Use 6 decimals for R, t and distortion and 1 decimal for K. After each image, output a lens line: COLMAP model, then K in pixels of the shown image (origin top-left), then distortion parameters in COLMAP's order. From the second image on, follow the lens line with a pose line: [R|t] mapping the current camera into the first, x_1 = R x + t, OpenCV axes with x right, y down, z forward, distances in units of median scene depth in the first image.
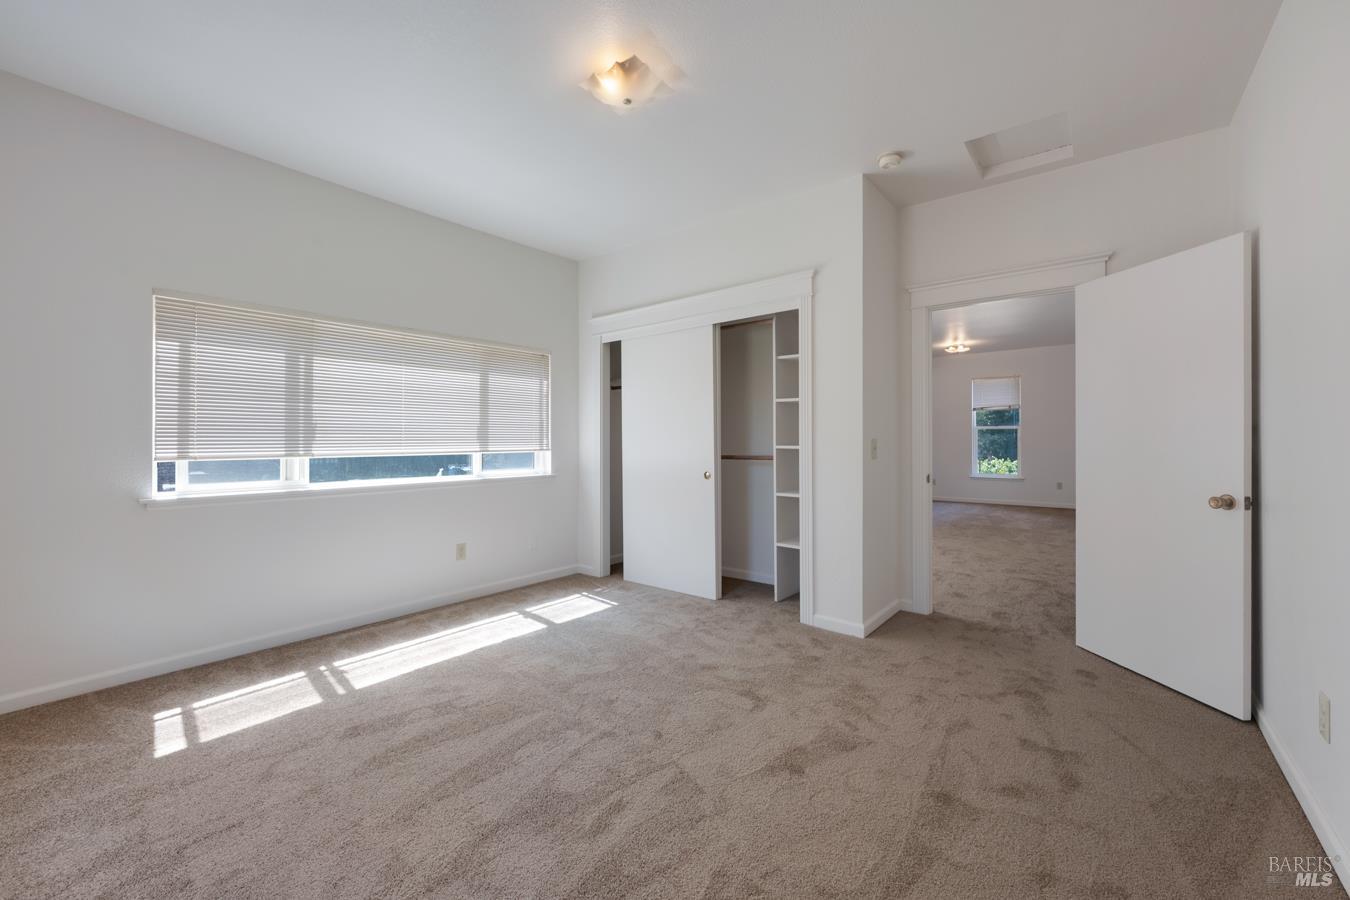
lens RADIAL K [[533.2, 0, 670.6], [0, 533.2, 444.5], [0, 0, 1]] dist [-0.001458, 0.000028]
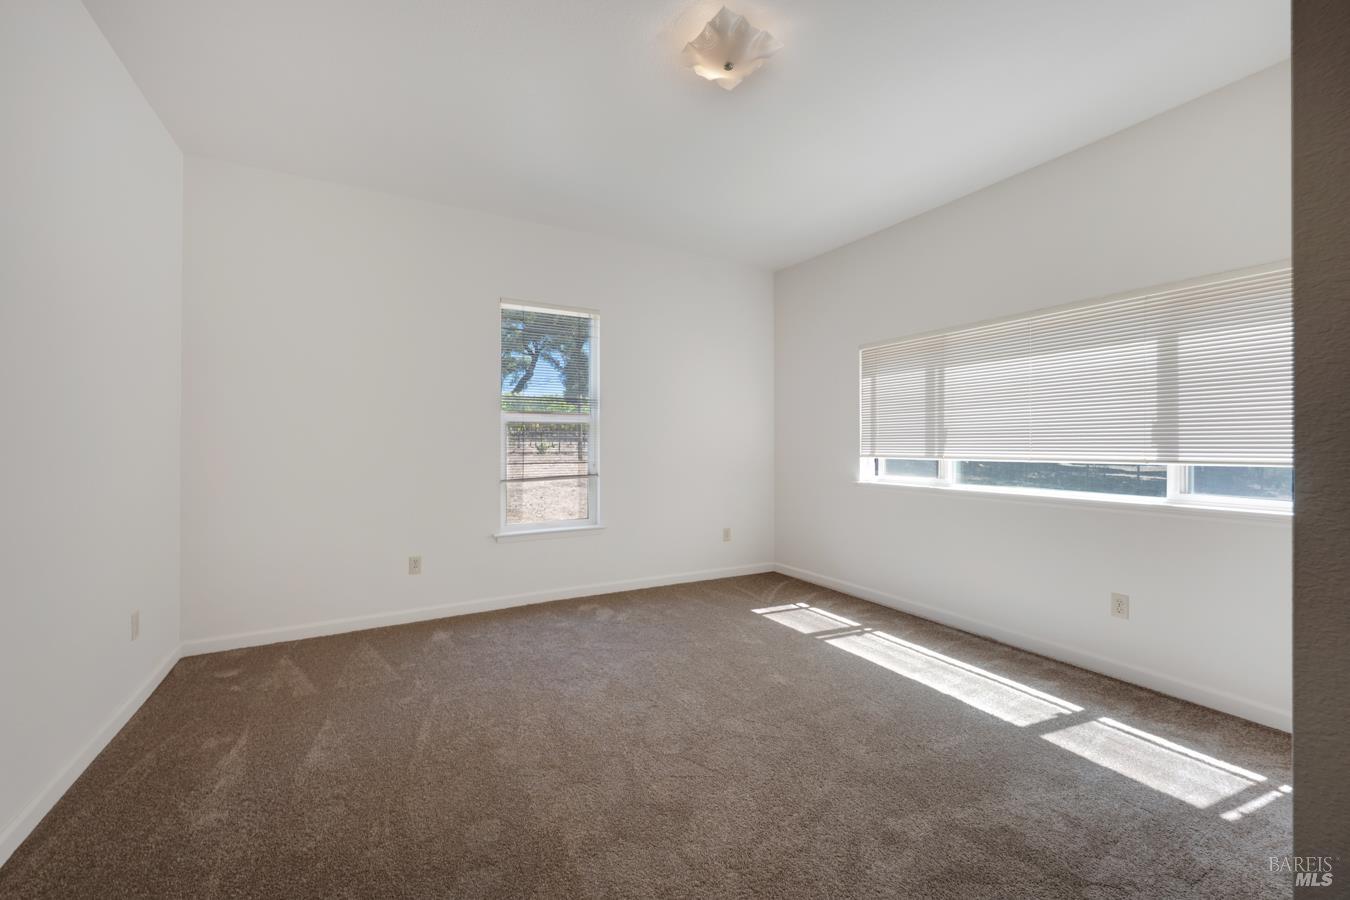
lens RADIAL K [[533.2, 0, 670.6], [0, 533.2, 444.5], [0, 0, 1]] dist [-0.001458, 0.000028]
pose [[-0.362389, 0.002041, -0.932025, 0.555859], [-0.007082, 0.999963, 0.004943, -0.007781], [0.932000, 0.008392, -0.362361, 0.860243]]
